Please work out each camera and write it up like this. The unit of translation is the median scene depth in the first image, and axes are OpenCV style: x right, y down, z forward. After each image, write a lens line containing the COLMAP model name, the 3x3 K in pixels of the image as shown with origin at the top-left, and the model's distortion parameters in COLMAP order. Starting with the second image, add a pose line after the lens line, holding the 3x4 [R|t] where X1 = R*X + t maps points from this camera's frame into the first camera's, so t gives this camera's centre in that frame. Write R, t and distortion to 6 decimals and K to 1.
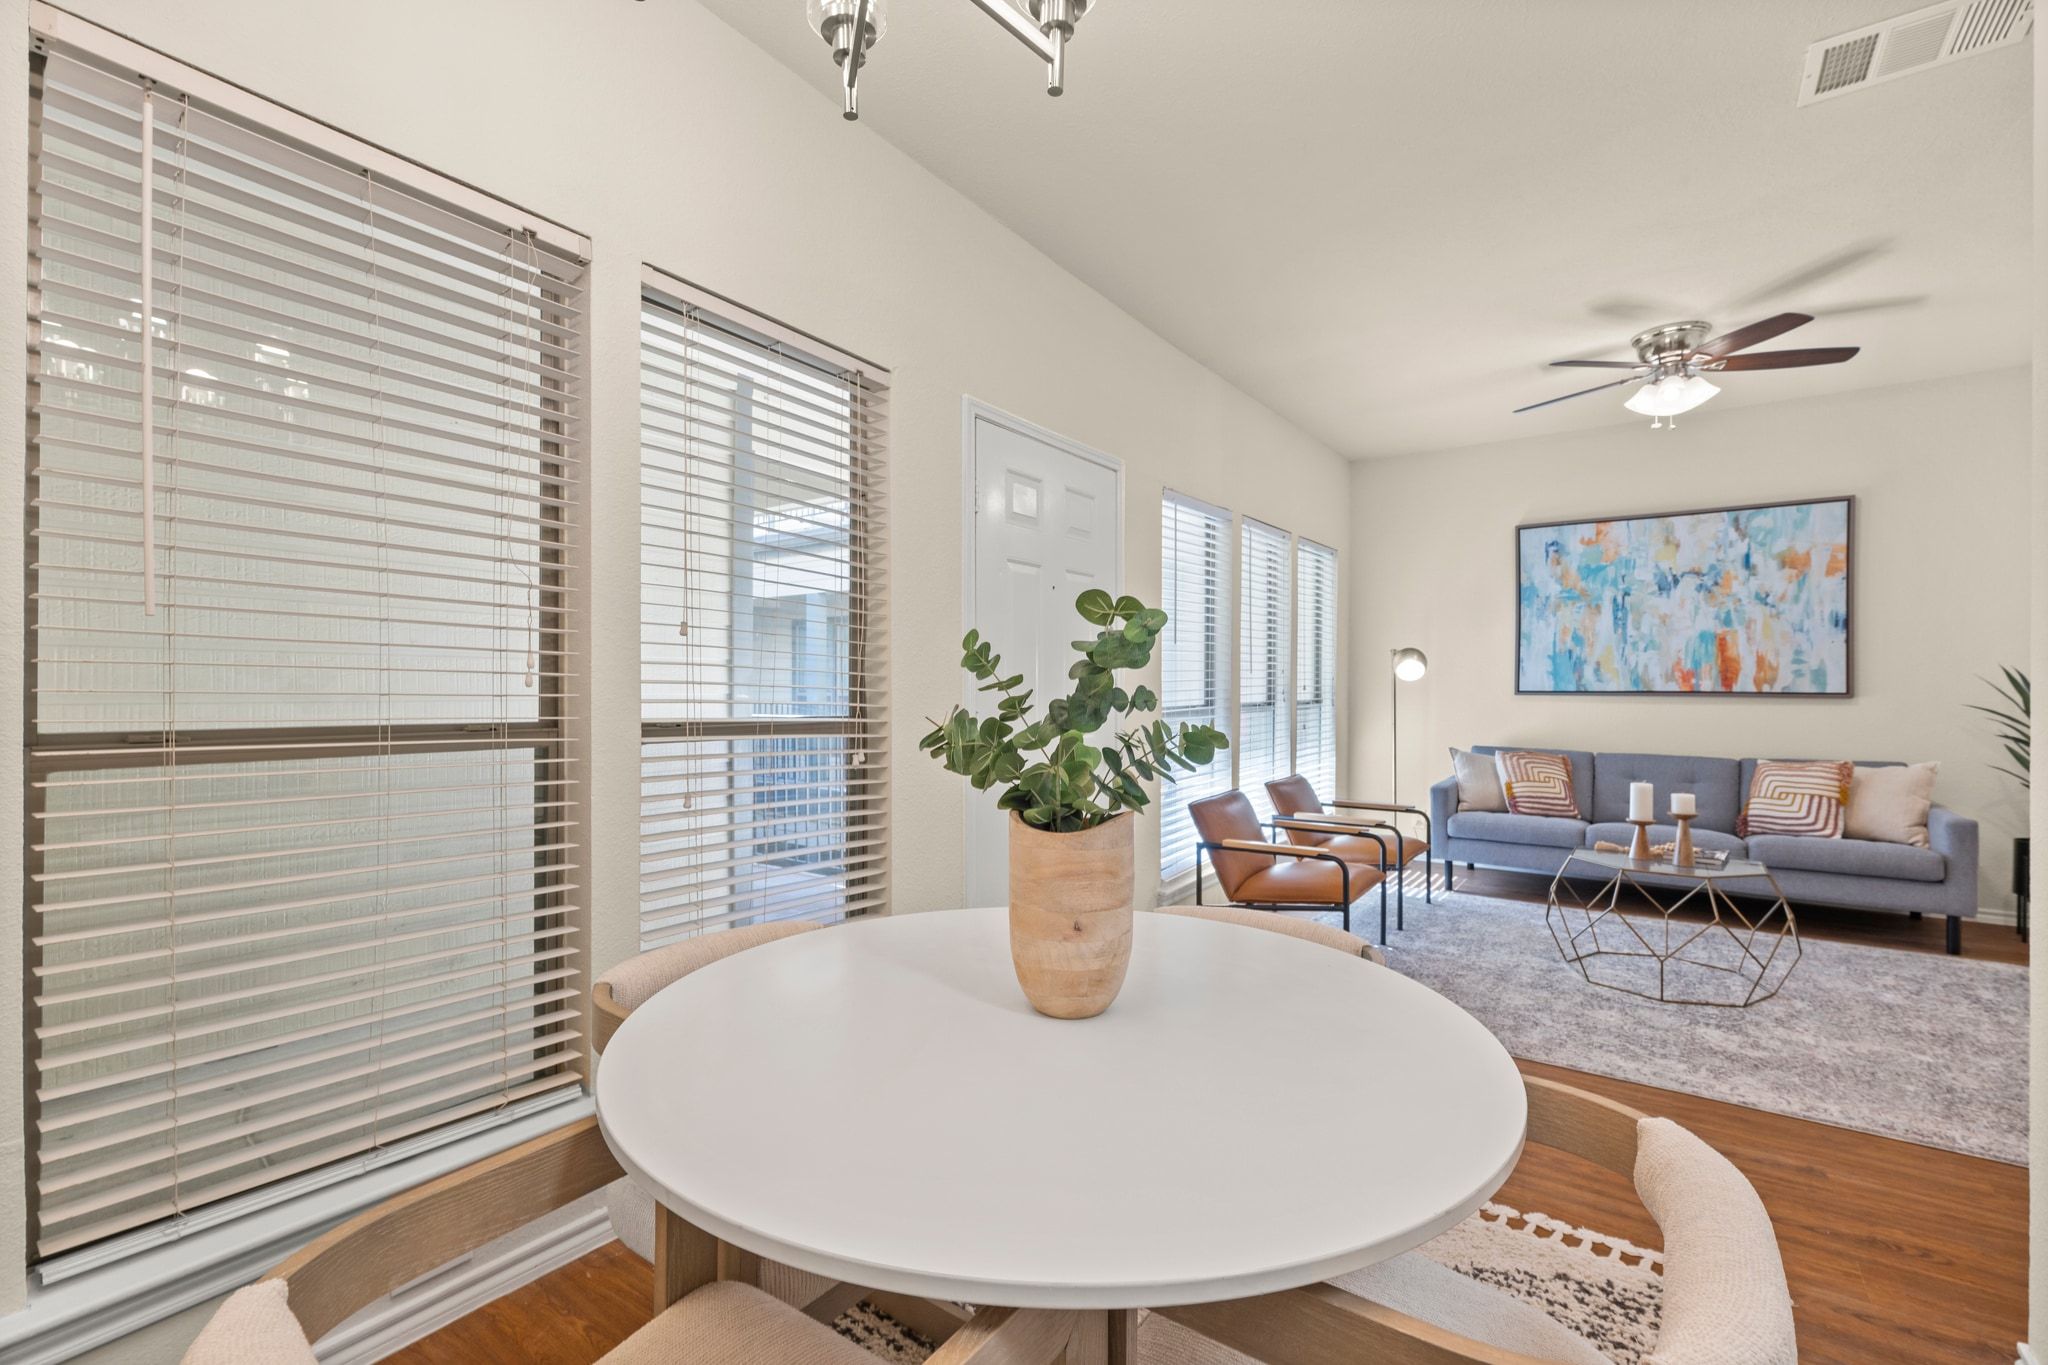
lens RADIAL K [[894.0, 0, 1010.6], [0, 894.0, 688.5], [0, 0, 1]] dist [-0.000153, -0.000428]
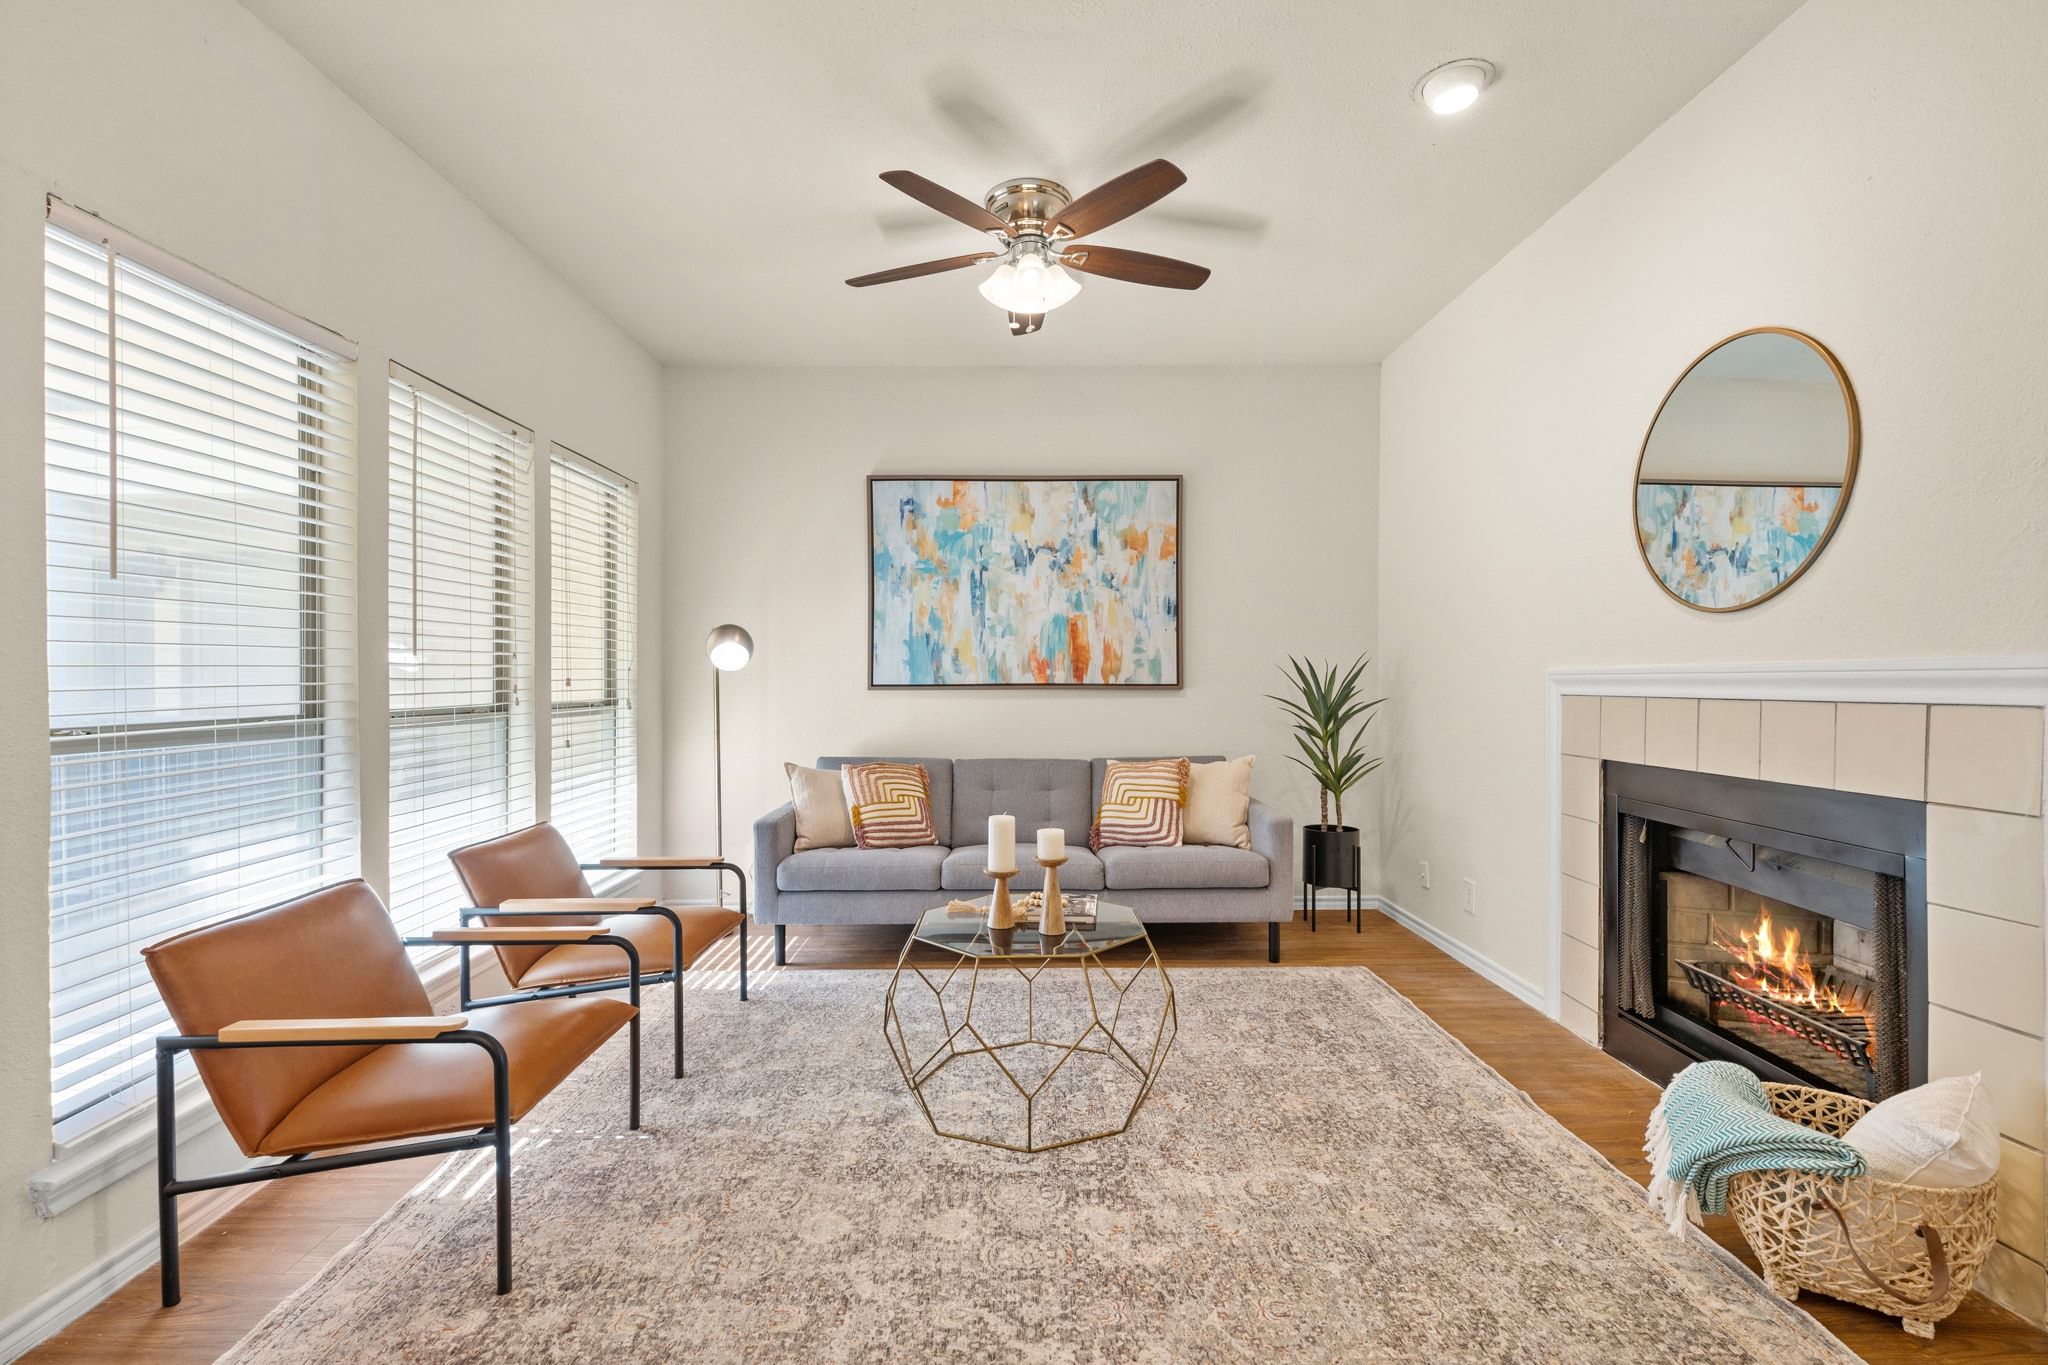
lens RADIAL K [[905.9, 0, 1019.4], [0, 905.9, 668.2], [0, 0, 1]] dist [-0.000410, 0.000707]
pose [[0.803338, 0.004061, 0.595510, 0.227048], [0.007729, 0.999821, -0.017244, 0.003284], [-0.595474, 0.018455, 0.803163, 0.323622]]
